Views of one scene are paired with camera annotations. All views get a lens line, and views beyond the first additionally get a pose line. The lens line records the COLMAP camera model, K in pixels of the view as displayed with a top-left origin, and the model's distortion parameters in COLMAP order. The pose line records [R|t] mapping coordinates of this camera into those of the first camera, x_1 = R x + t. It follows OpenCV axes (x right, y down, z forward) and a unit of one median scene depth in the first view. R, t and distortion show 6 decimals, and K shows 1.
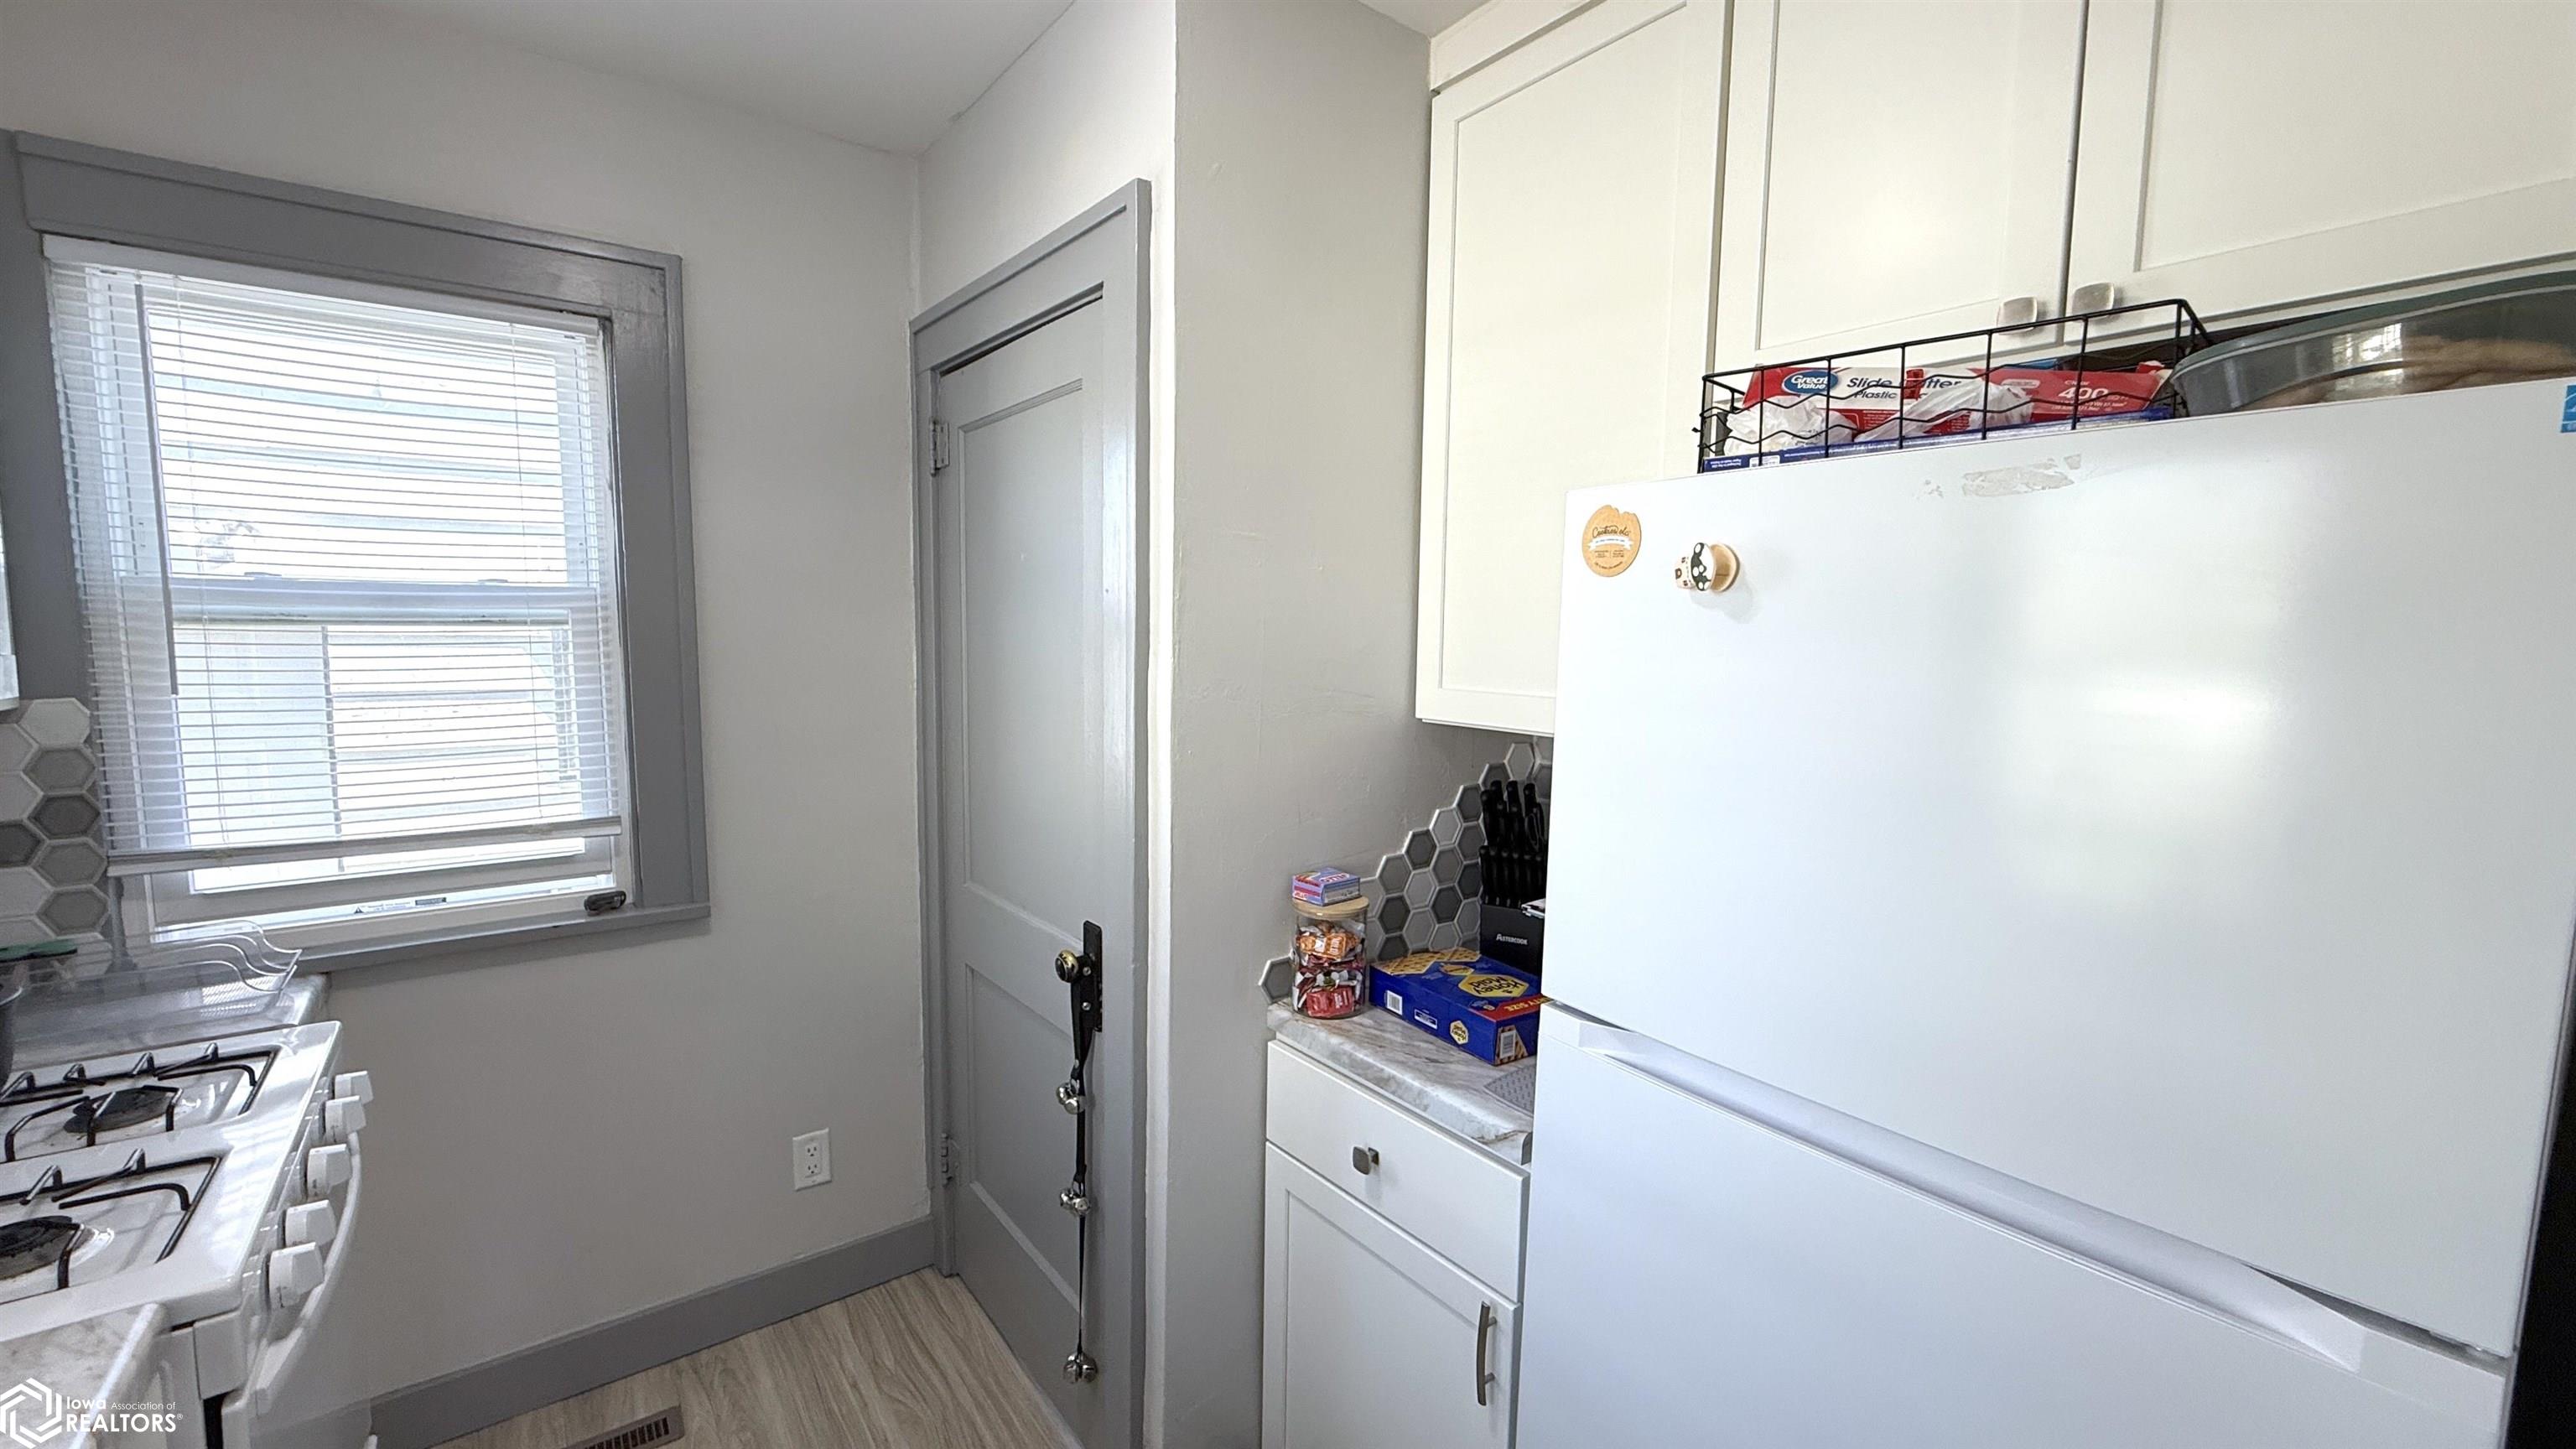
lens RADIAL K [[1013.2, 0, 1286.4], [0, 1013.2, 726.4], [0, 0, 1]] dist [0.000432, -0.000384]
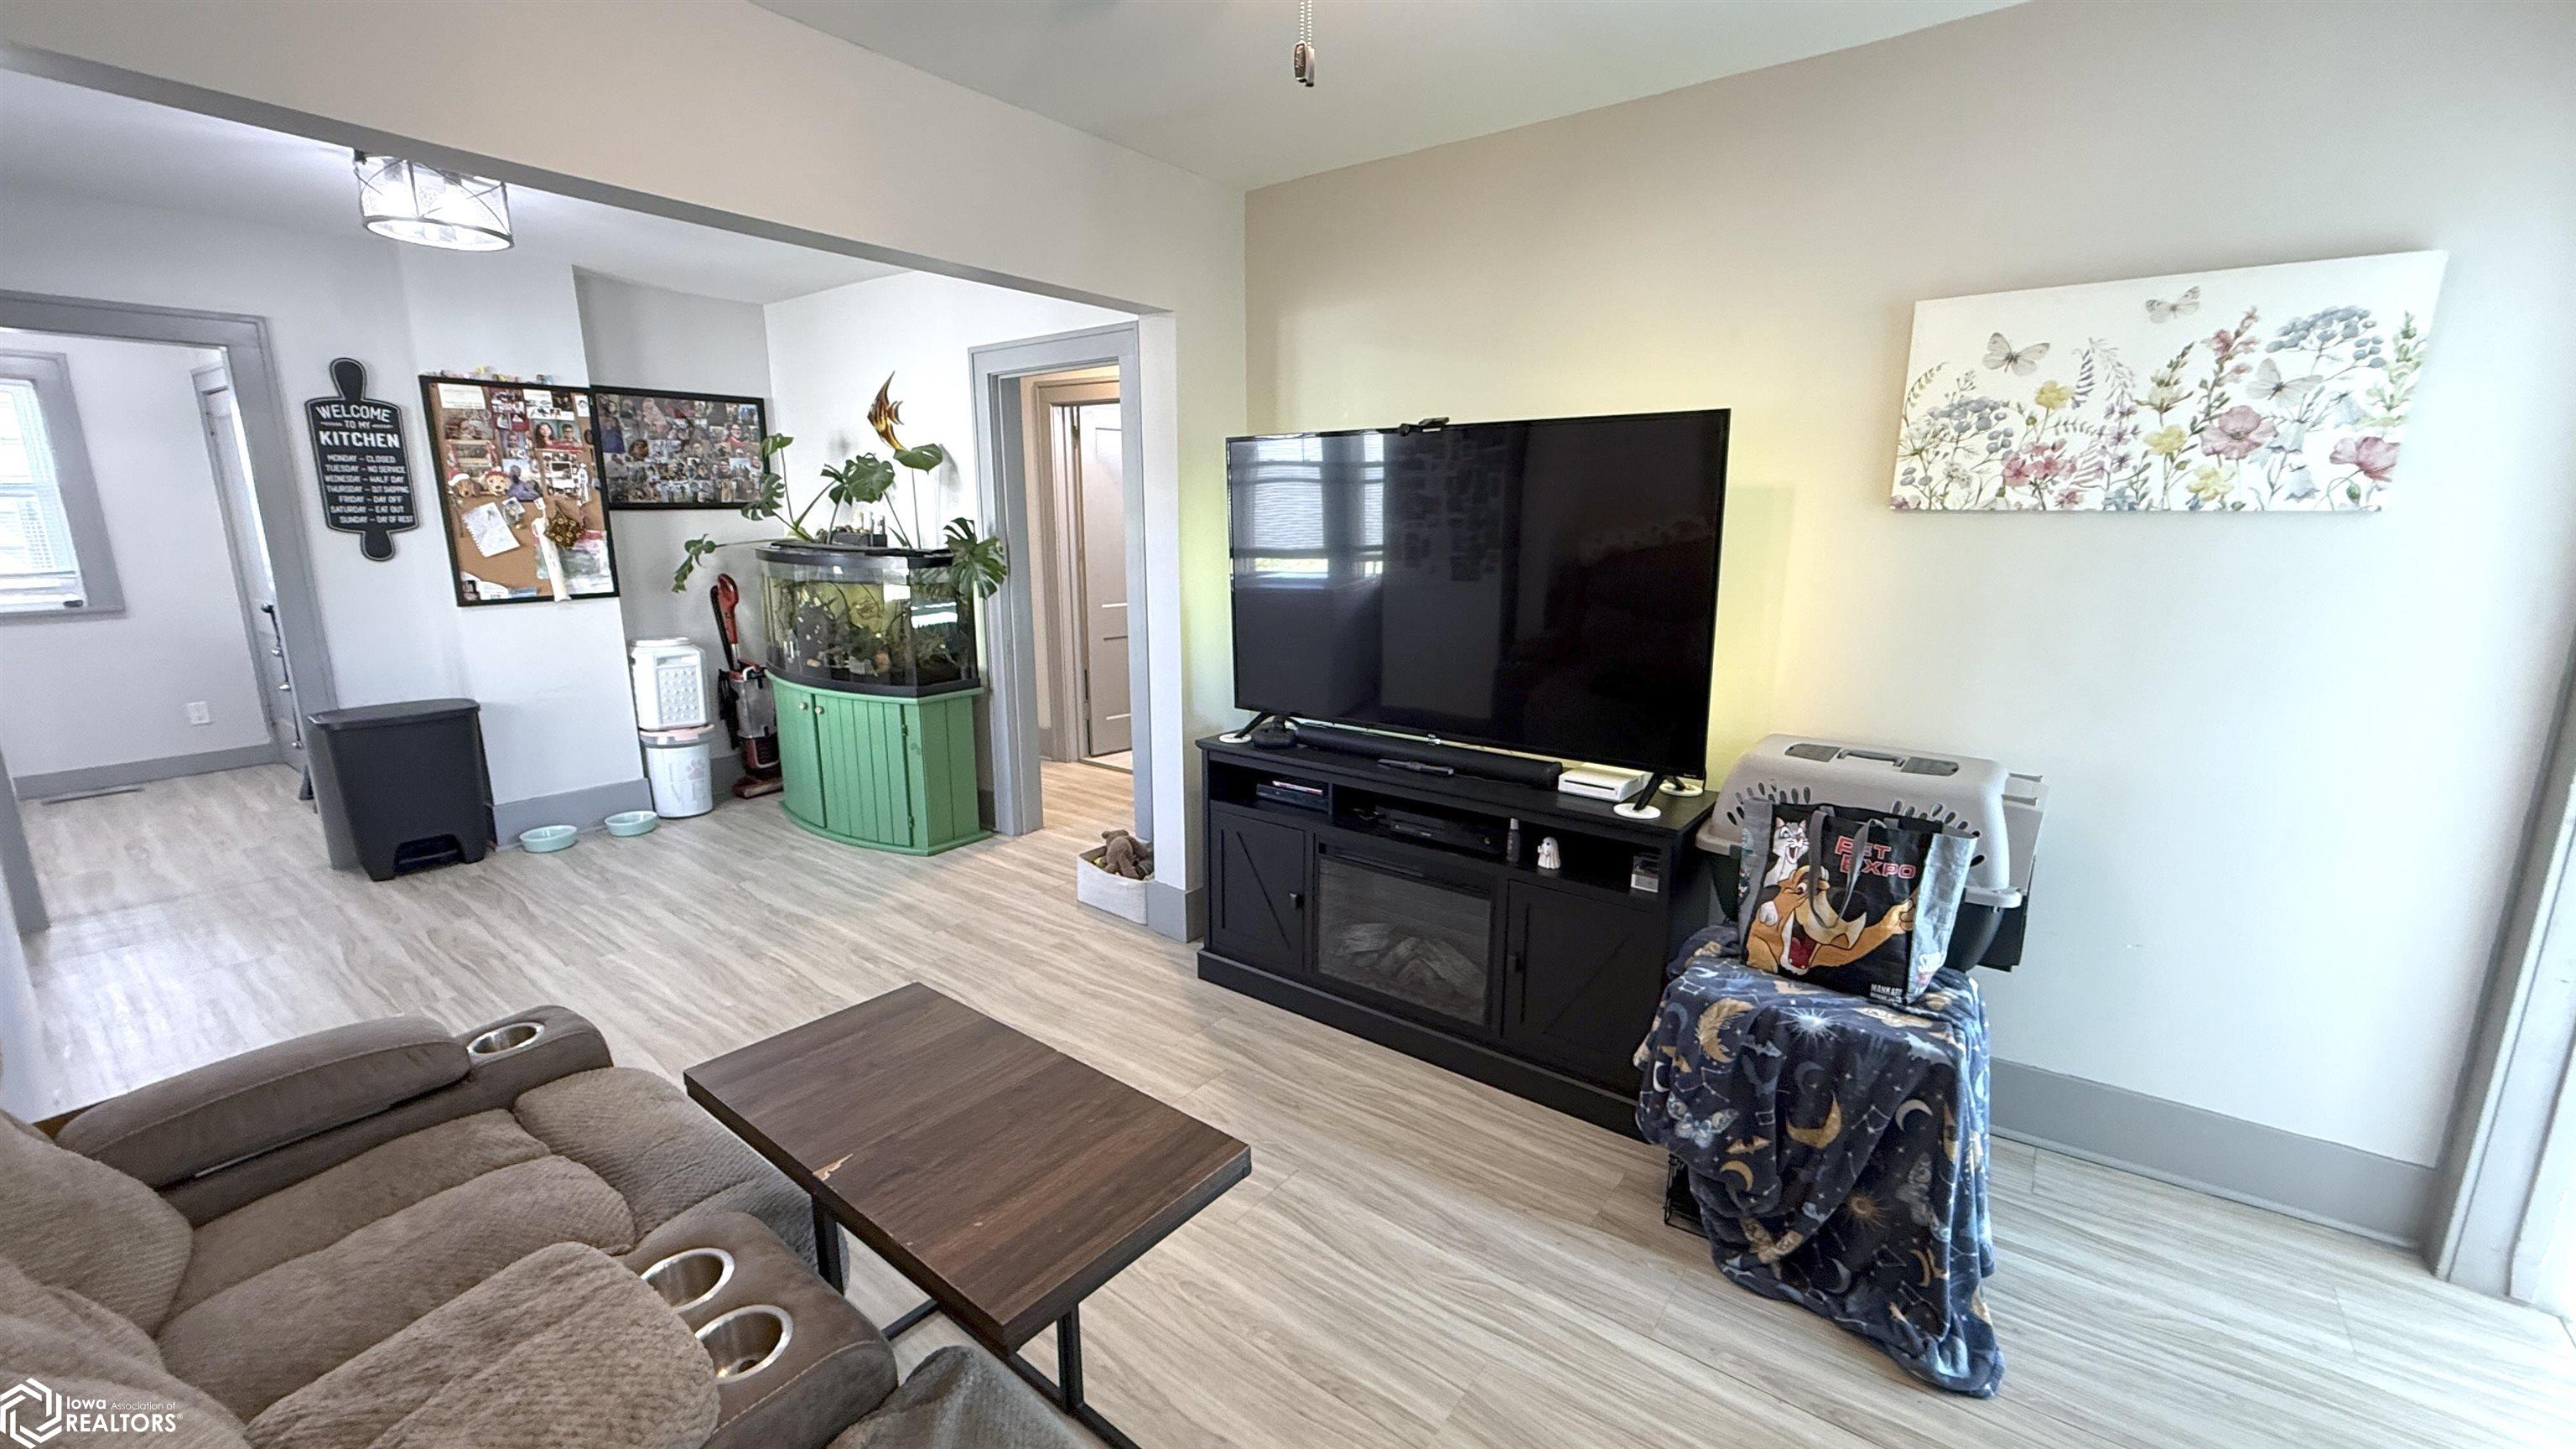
lens RADIAL K [[1013.2, 0, 1288.7], [0, 1013.2, 722.2], [0, 0, 1]] dist [0.000432, -0.000384]
pose [[0.965701, -0.065306, 0.251309, 1.701916], [0.035790, 0.992095, 0.120281, 0.276104], [-0.257177, -0.107161, 0.960404, -2.384220]]
